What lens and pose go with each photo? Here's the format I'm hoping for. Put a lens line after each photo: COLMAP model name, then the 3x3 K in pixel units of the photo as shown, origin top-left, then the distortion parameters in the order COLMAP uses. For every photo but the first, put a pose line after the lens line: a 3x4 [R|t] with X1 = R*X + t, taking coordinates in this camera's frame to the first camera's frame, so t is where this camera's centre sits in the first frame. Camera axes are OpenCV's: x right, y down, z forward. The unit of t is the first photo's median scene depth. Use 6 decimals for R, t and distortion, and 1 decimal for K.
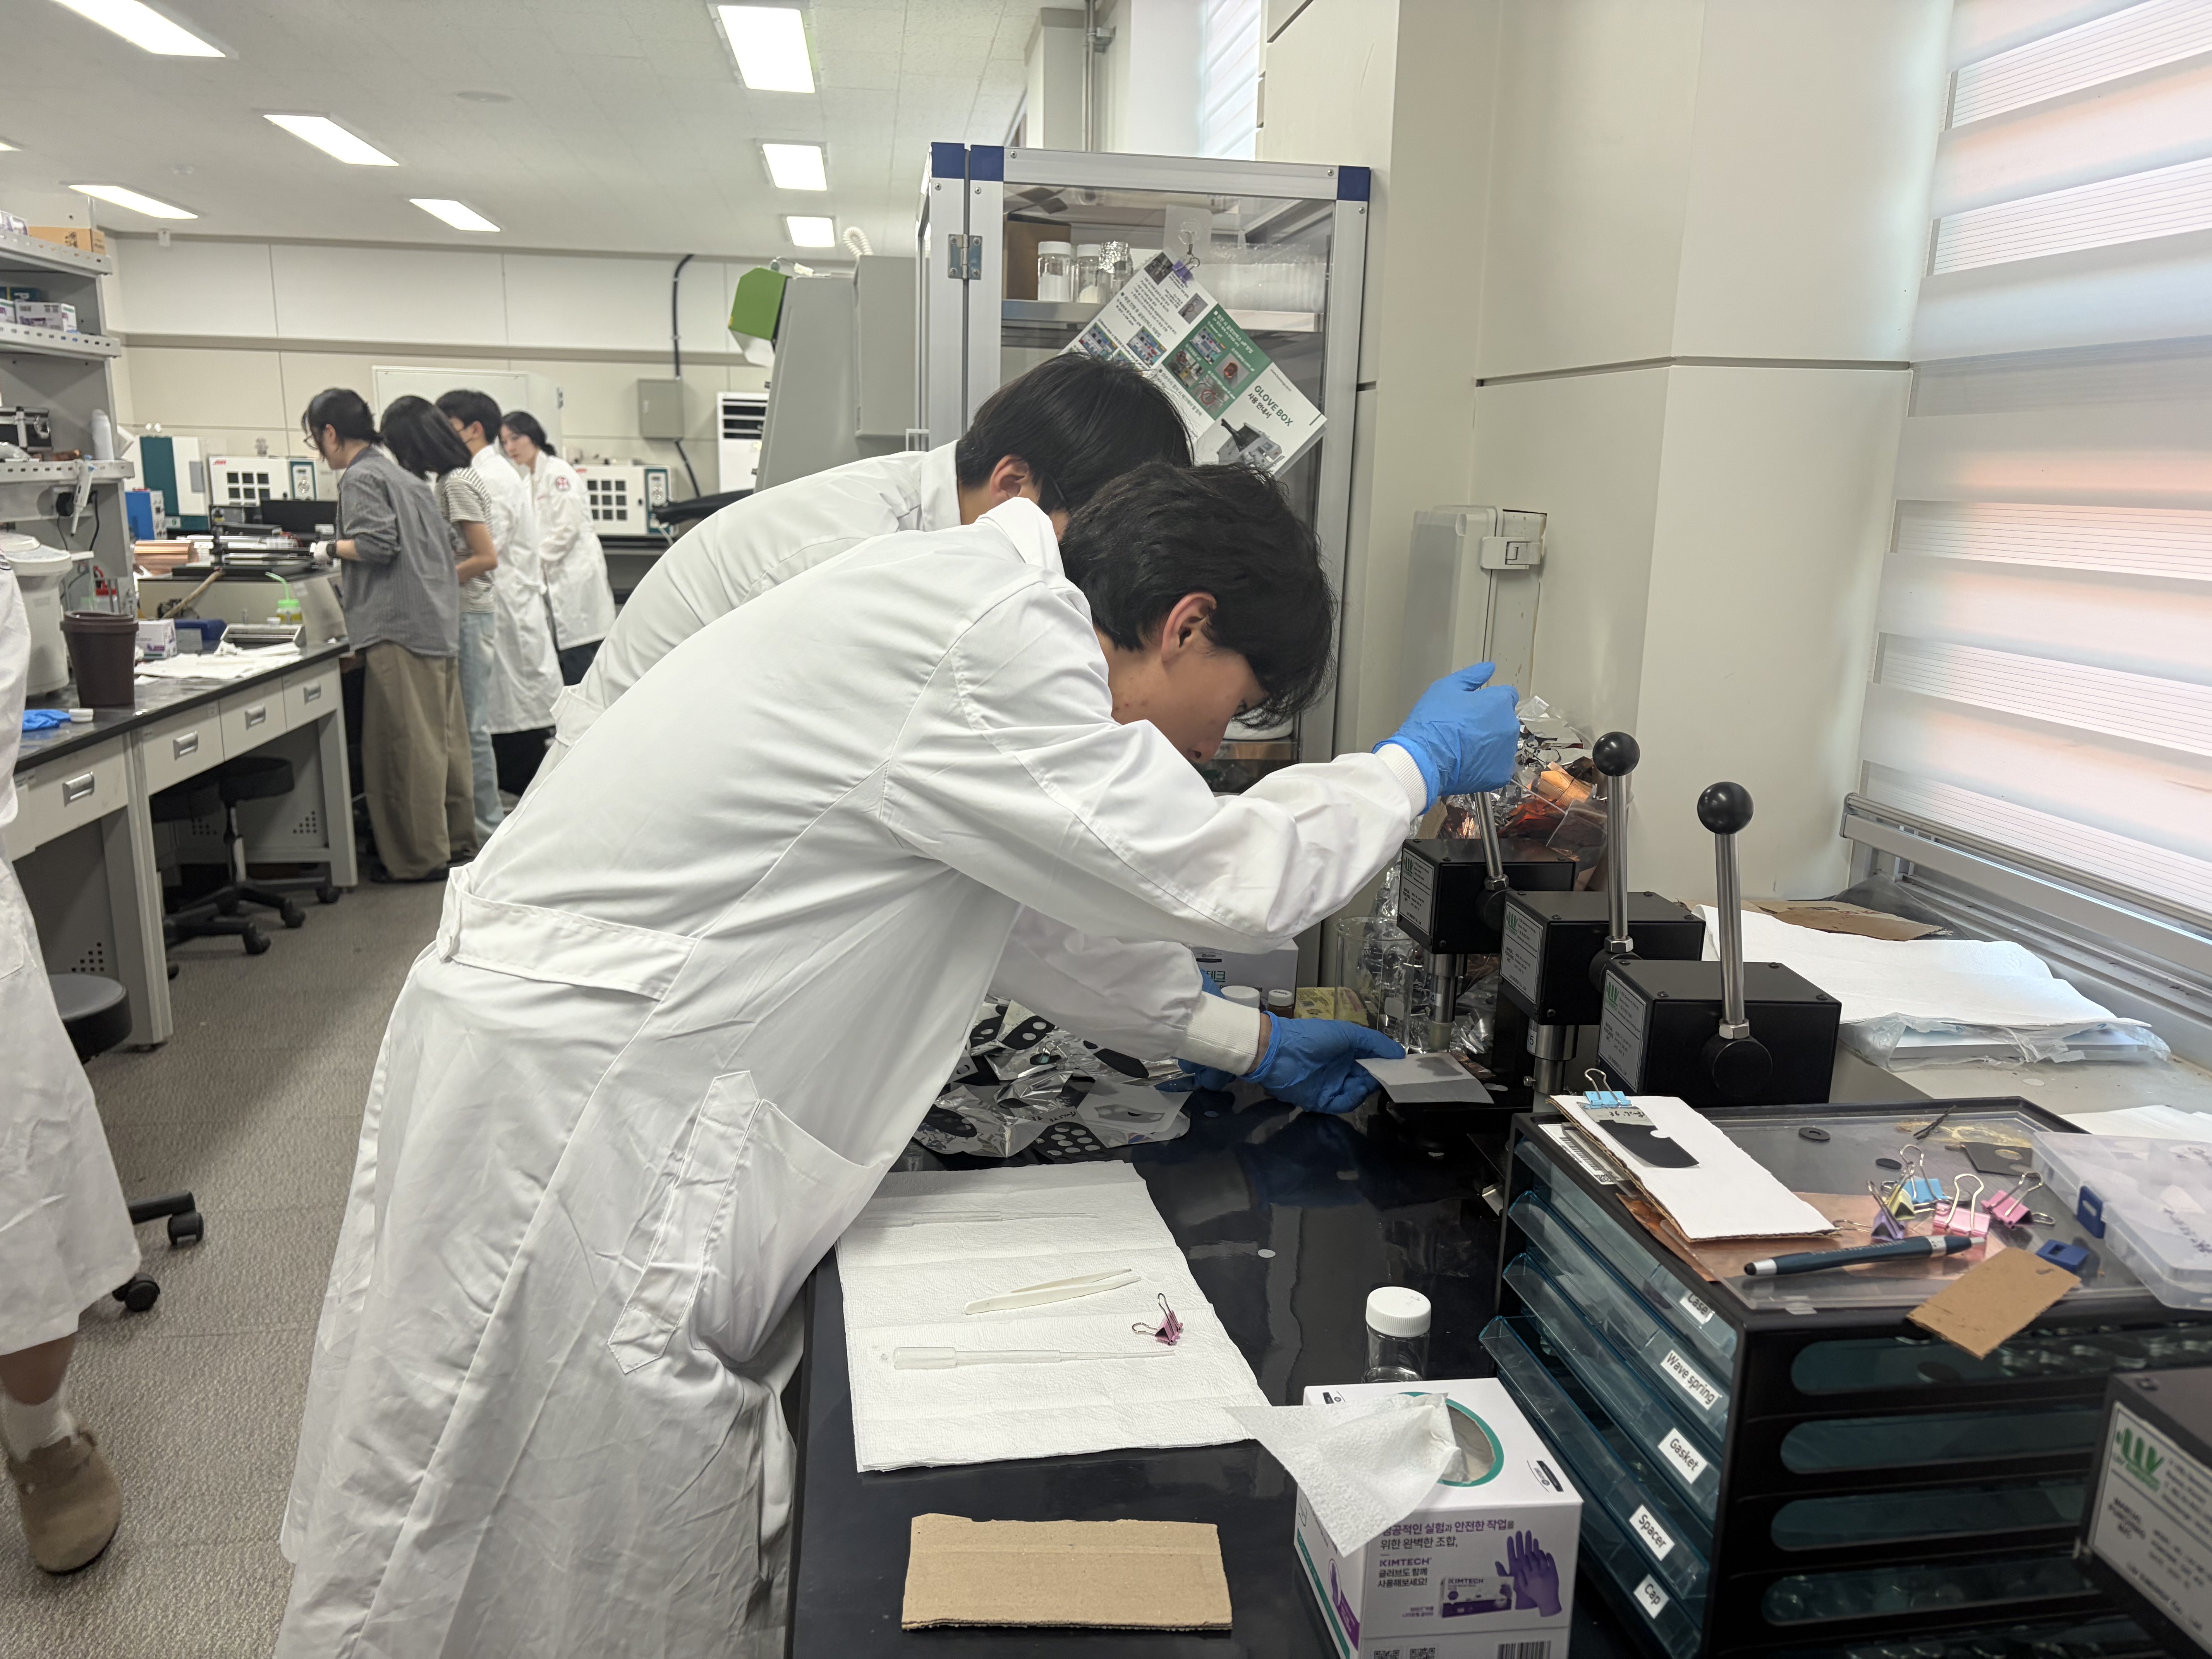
lens RADIAL K [[1652.4, 0, 1107.6], [0, 1652.4, 831.2], [0, 0, 1]] dist [0.000149, 0.000151]
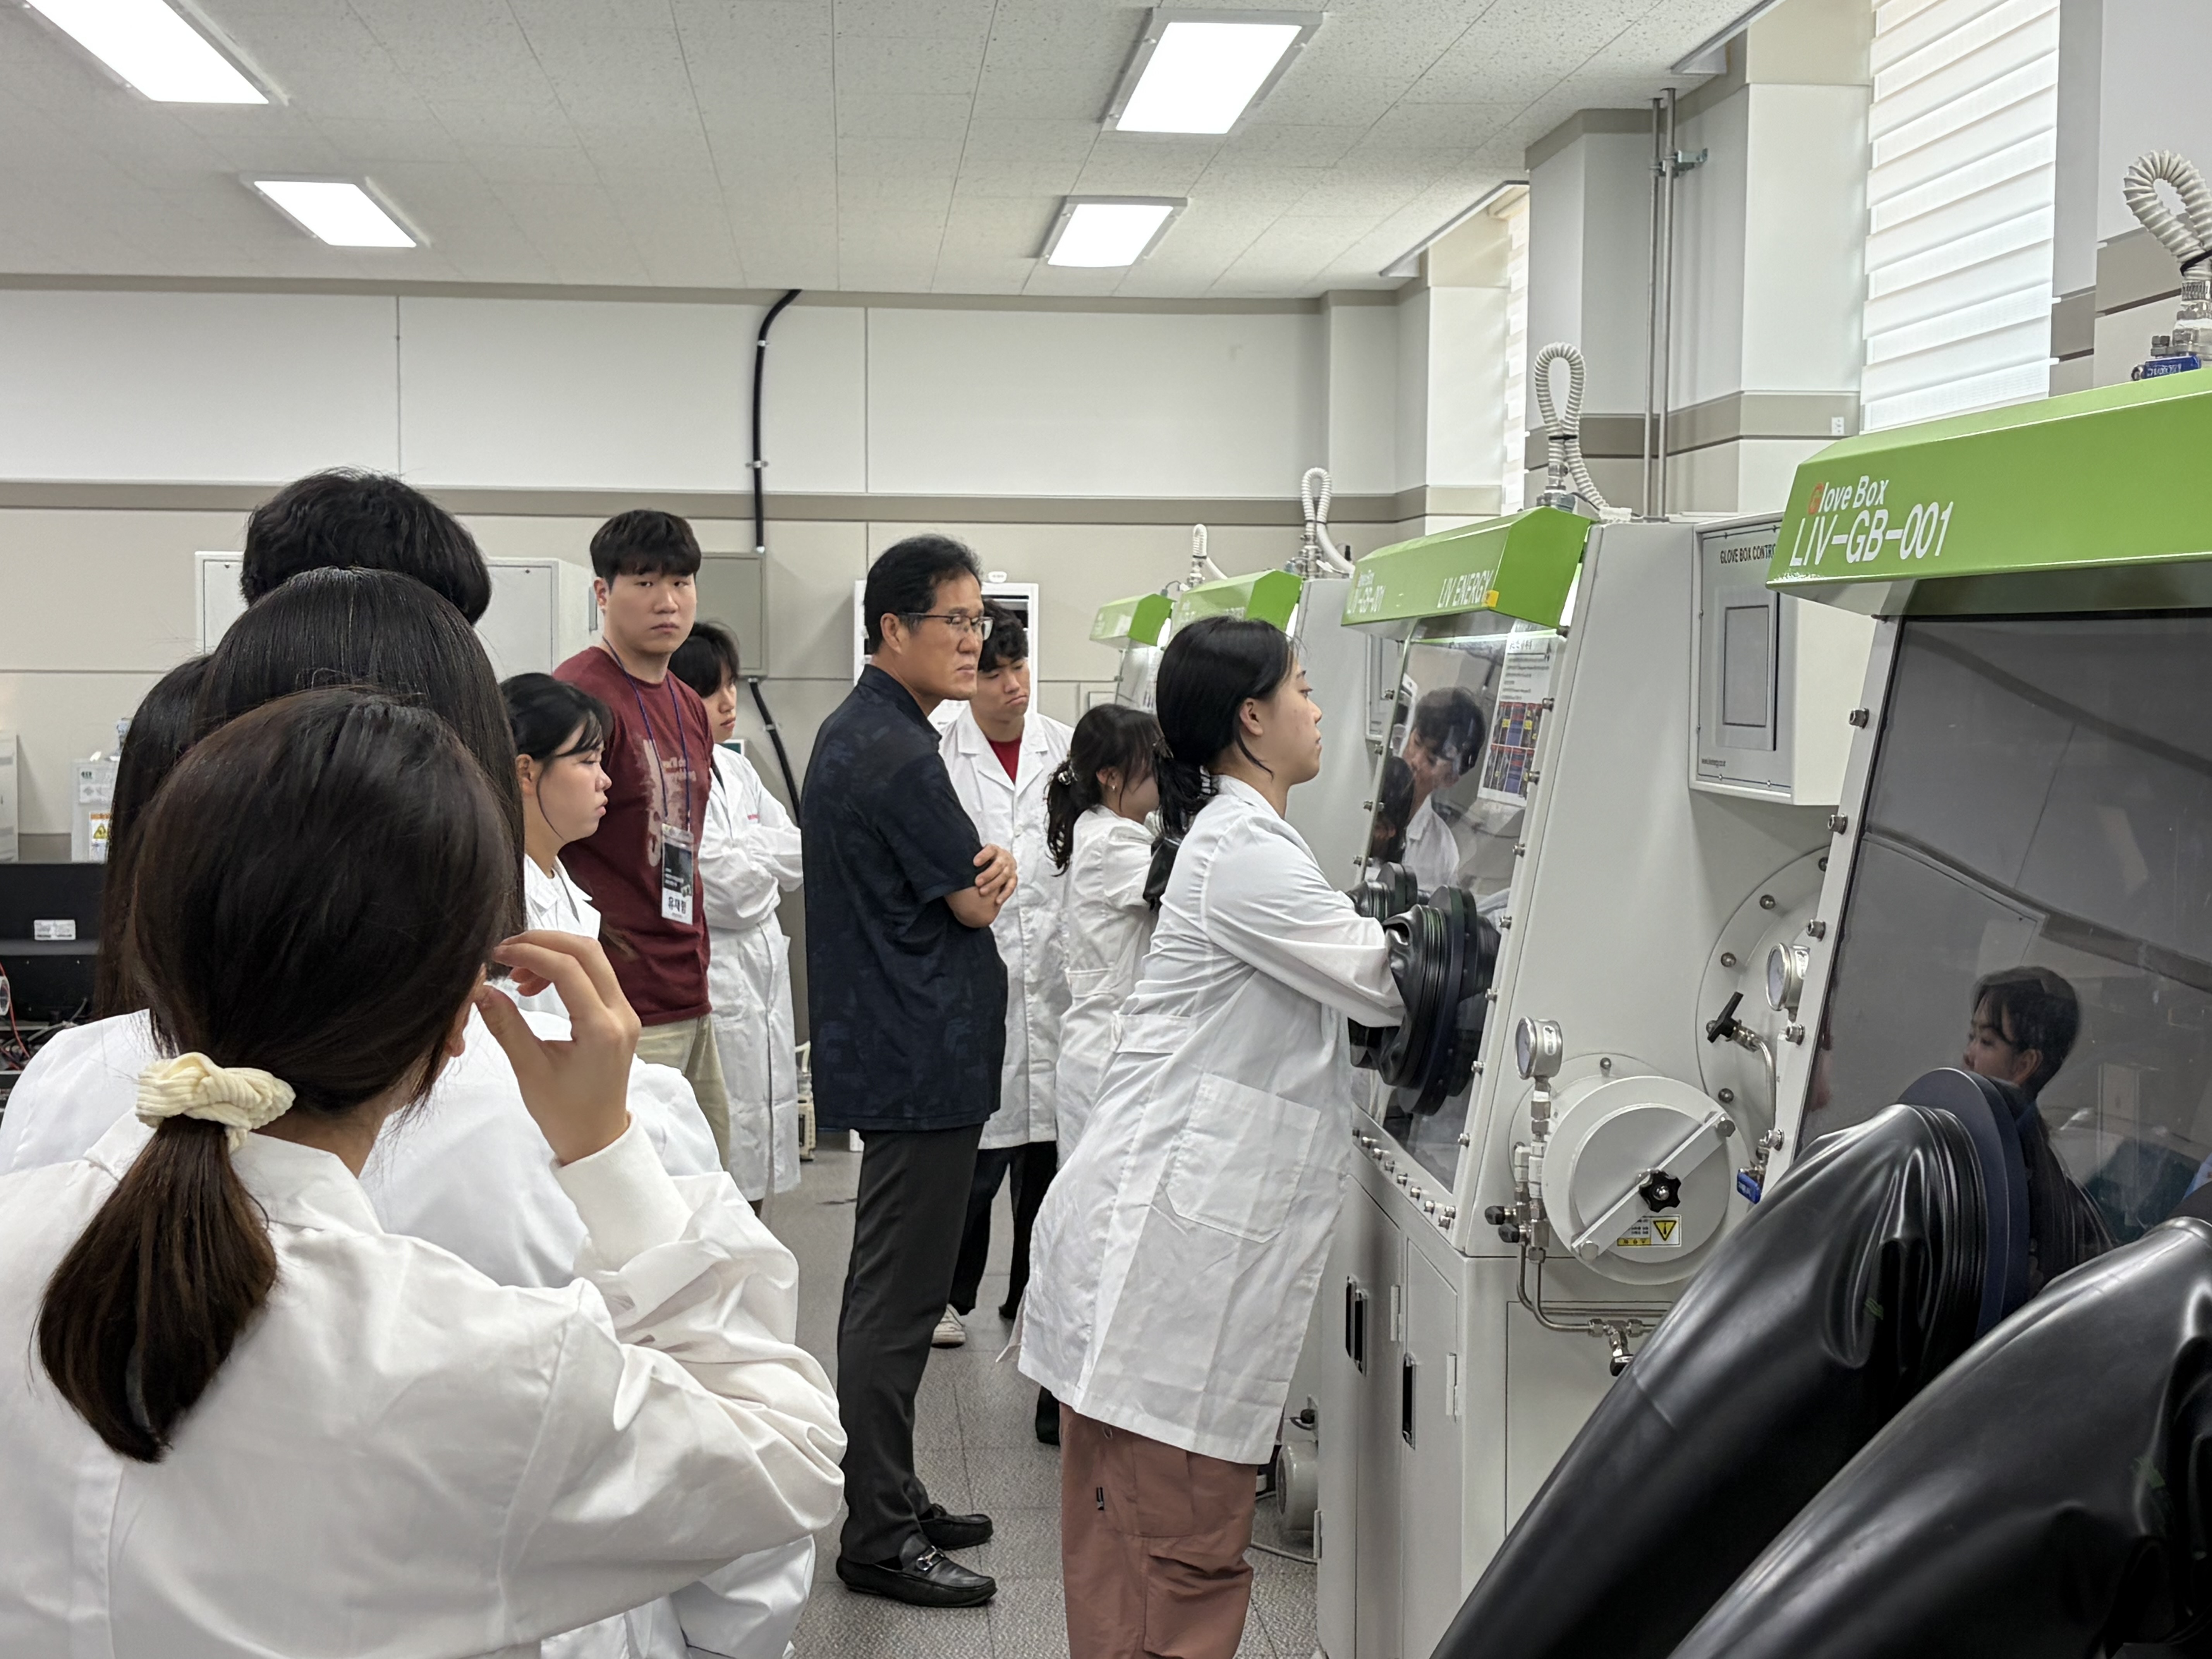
lens RADIAL K [[3203.6, 0, 1104.6], [0, 3203.6, 835.5], [0, 0, 1]] dist [0.187408, 0.000000]
pose [[0.997797, -0.016854, -0.064169, -0.108060], [0.006278, 0.986840, -0.161579, -0.049870], [0.066048, 0.160820, 0.984771, 0.135240]]
